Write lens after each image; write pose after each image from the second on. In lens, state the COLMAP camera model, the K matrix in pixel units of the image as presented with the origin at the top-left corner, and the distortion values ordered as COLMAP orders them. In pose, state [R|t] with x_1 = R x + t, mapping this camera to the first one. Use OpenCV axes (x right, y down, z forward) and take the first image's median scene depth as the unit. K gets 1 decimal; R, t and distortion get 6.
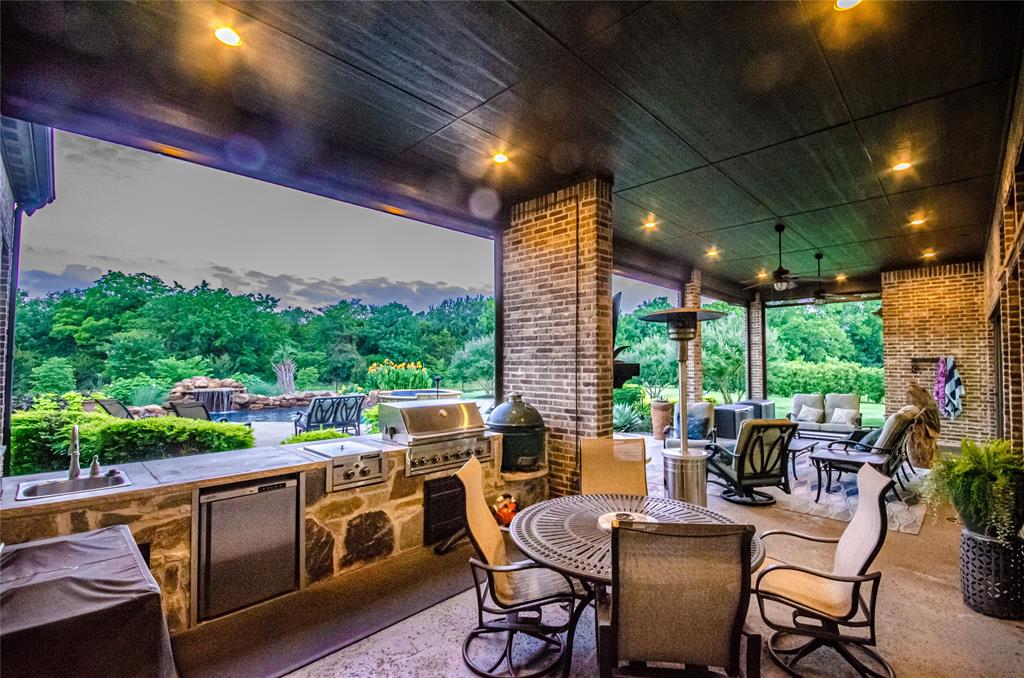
lens RADIAL K [[449.6, 0, 518.8], [0, 449.6, 347.3], [0, 0, 1]] dist [-0.000645, -0.000087]
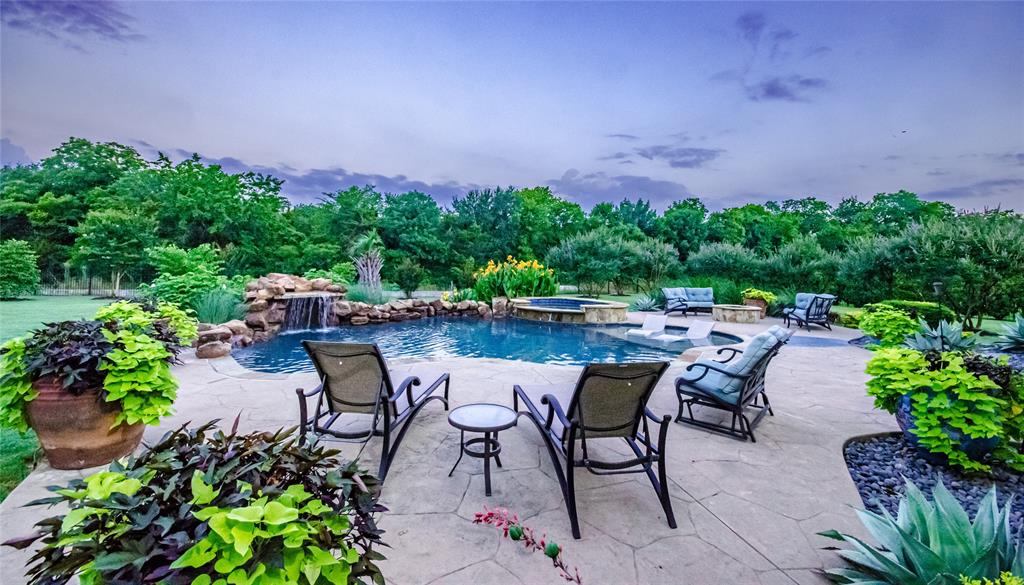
lens RADIAL K [[453.4, 0, 524.8], [0, 453.4, 253.0], [0, 0, 1]] dist [-0.010393, -0.000635]
pose [[0.996116, 0.030745, 0.082509, -0.164577], [-0.031659, 0.999451, 0.009797, 0.006848], [-0.082163, -0.012372, 0.996542, 0.126001]]
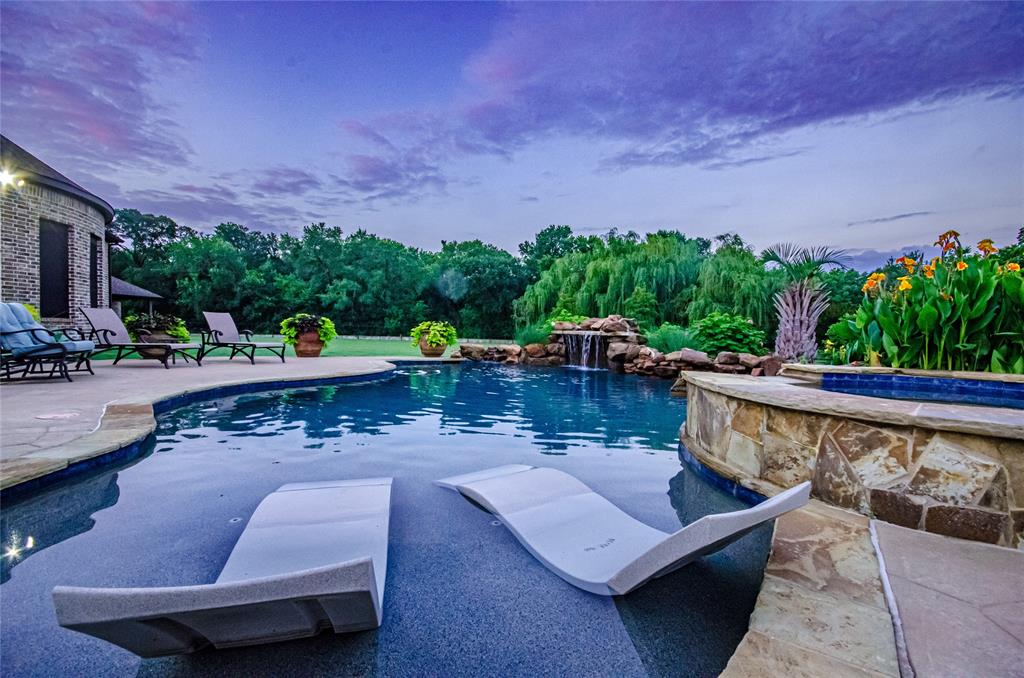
lens RADIAL K [[449.6, 0, 518.8], [0, 449.6, 347.3], [0, 0, 1]] dist [-0.000645, -0.000087]
pose [[-0.280829, 0.029301, -0.959310, -0.006774], [0.012291, 0.999562, 0.026933, 0.037386], [0.959679, -0.004227, -0.281066, 0.424437]]
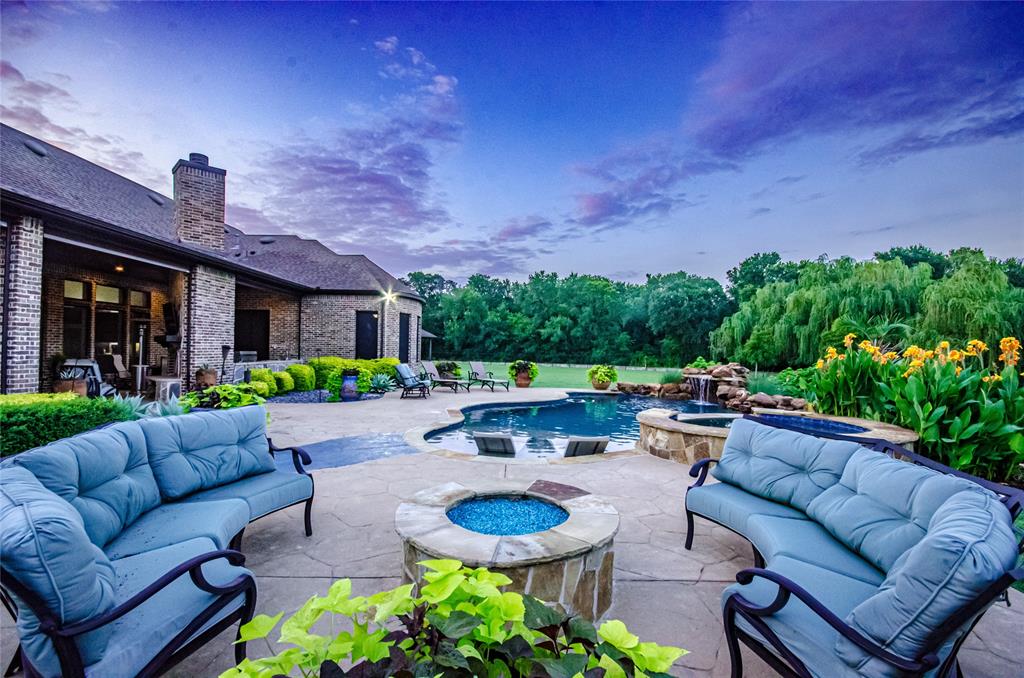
lens RADIAL K [[449.6, 0, 518.8], [0, 449.6, 347.3], [0, 0, 1]] dist [-0.000645, -0.000087]
pose [[-0.687164, -0.017861, -0.726283, 0.088588], [0.006536, 0.999505, -0.030765, 0.023318], [0.726473, -0.025888, -0.686707, 0.524667]]
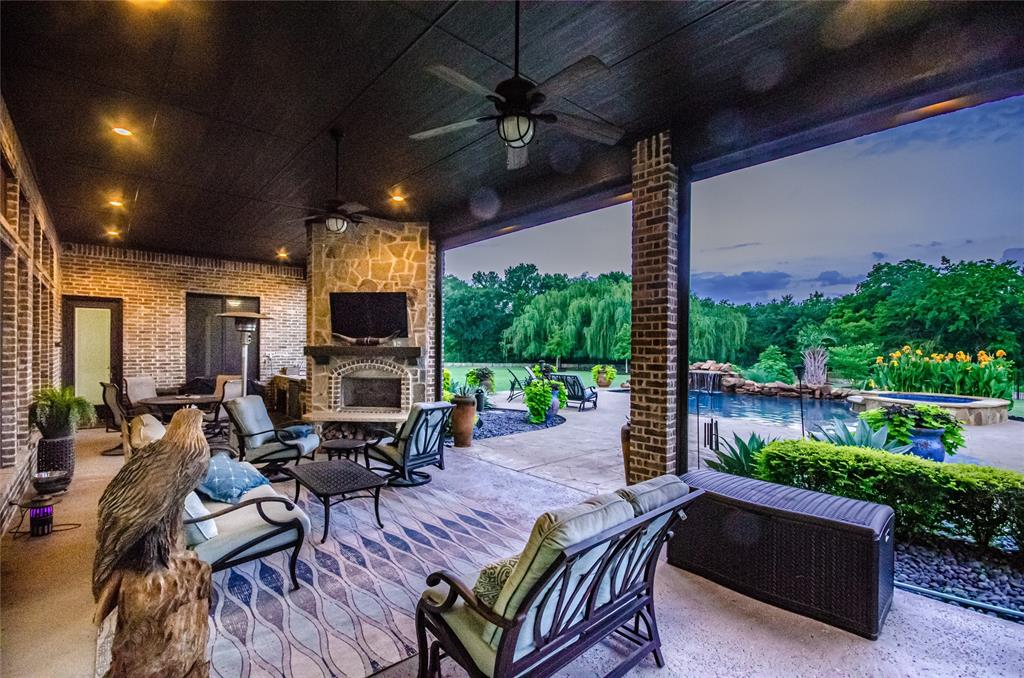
lens RADIAL K [[449.6, 0, 518.8], [0, 449.6, 347.3], [0, 0, 1]] dist [-0.000645, -0.000087]
pose [[-0.044493, -0.000575, -0.999010, 0.209105], [0.025048, 0.999685, -0.001691, 0.006996], [0.998696, -0.025098, -0.044465, 0.216870]]
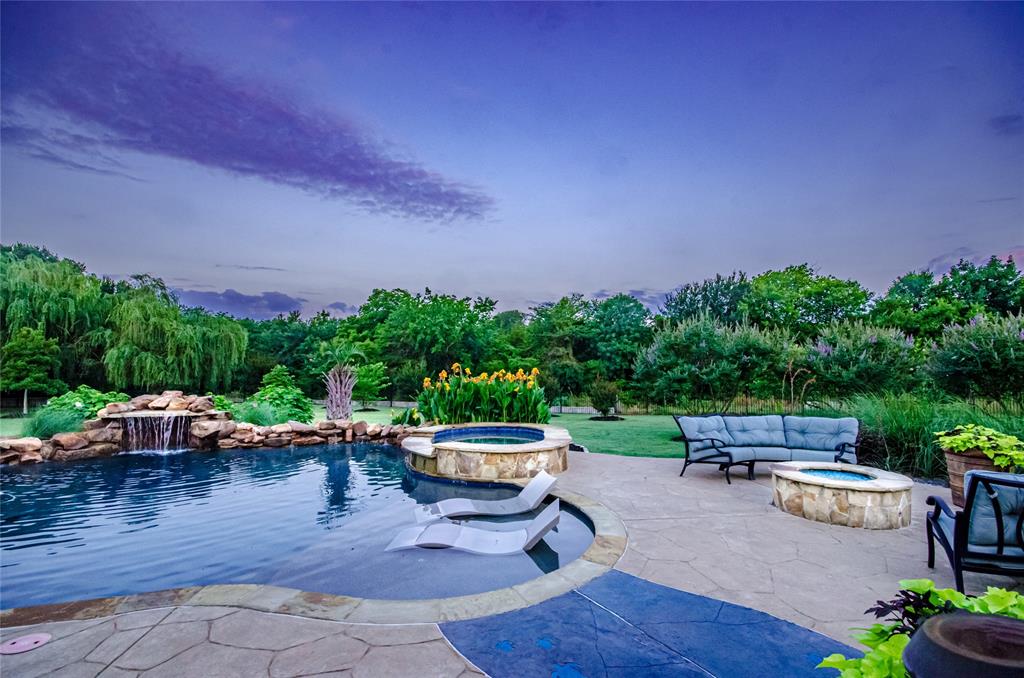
lens RADIAL K [[449.6, 0, 518.8], [0, 449.6, 347.3], [0, 0, 1]] dist [-0.000645, -0.000087]
pose [[0.820977, -0.029932, -0.570176, 0.035256], [0.020882, 0.999531, -0.022403, 0.010113], [0.570579, 0.006486, 0.821217, 0.300600]]
